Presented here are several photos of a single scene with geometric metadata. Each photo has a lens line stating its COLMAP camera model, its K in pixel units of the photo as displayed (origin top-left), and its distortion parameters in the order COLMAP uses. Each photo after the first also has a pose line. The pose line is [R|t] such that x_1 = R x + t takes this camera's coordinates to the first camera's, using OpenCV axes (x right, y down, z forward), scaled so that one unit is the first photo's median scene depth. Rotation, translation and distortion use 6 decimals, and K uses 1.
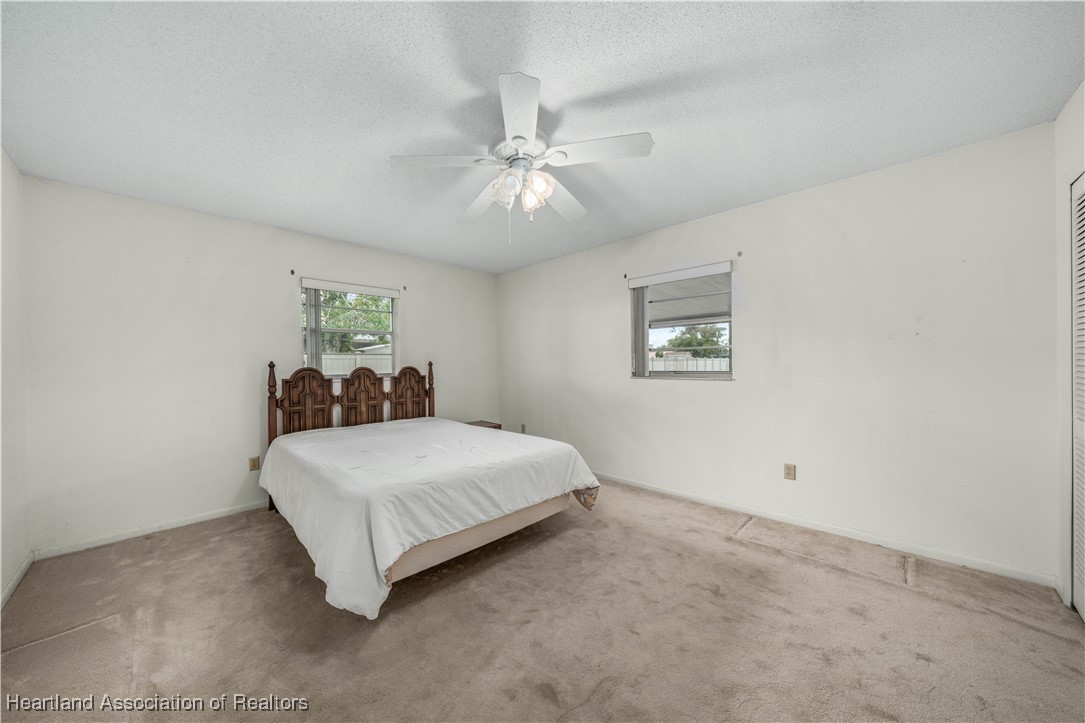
lens RADIAL K [[379.5, 0, 530.7], [0, 379.5, 362.8], [0, 0, 1]] dist [-0.005912, -0.000064]
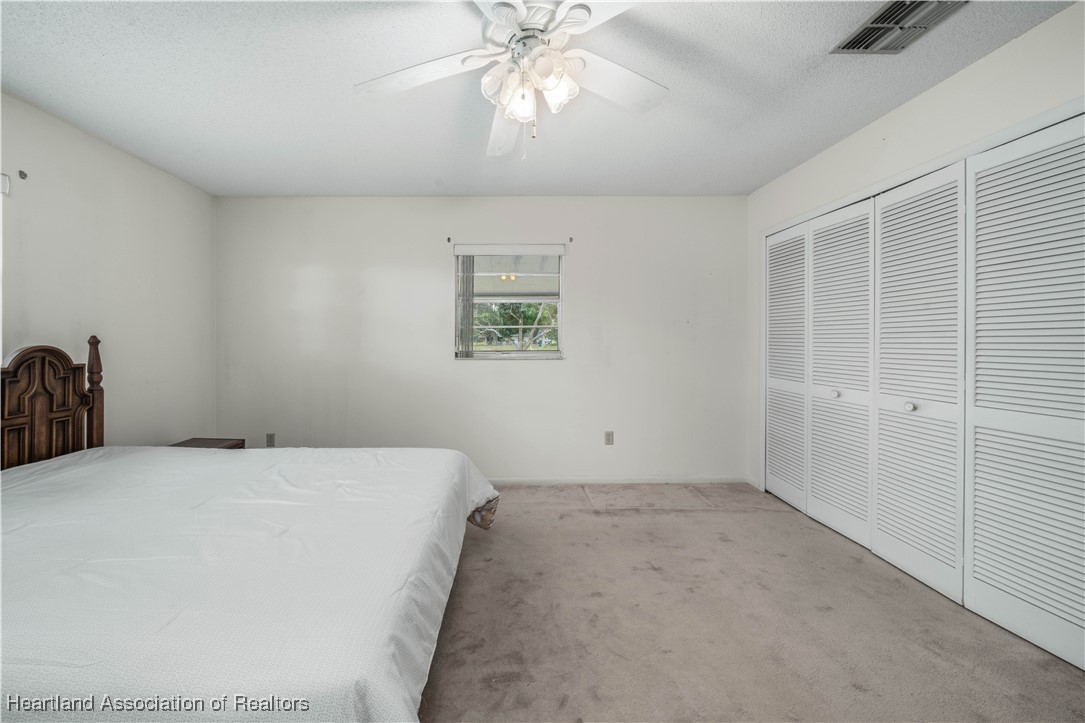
lens RADIAL K [[395.7, 0, 505.9], [0, 395.7, 341.9], [0, 0, 1]] dist [-0.006986, -0.000008]
pose [[0.698733, 0.008236, 0.715335, -0.318148], [-0.007145, 0.999964, -0.004534, 0.003576], [-0.715347, -0.001943, 0.698767, 0.315872]]
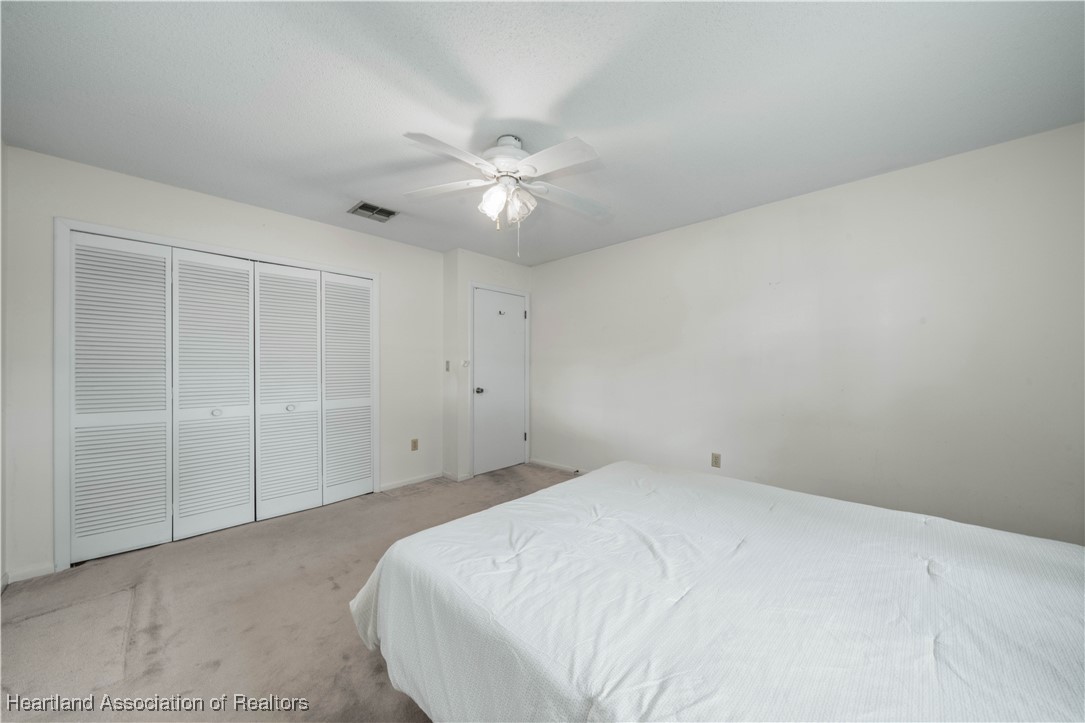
lens RADIAL K [[367.2, 0, 540.8], [0, 367.2, 367.1], [0, 0, 1]] dist [-0.000604, -0.000033]
pose [[-0.999268, 0.019754, -0.032767, -0.049073], [0.020010, 0.999772, -0.007479, 0.014651], [0.032612, -0.008129, -0.999435, 1.181740]]
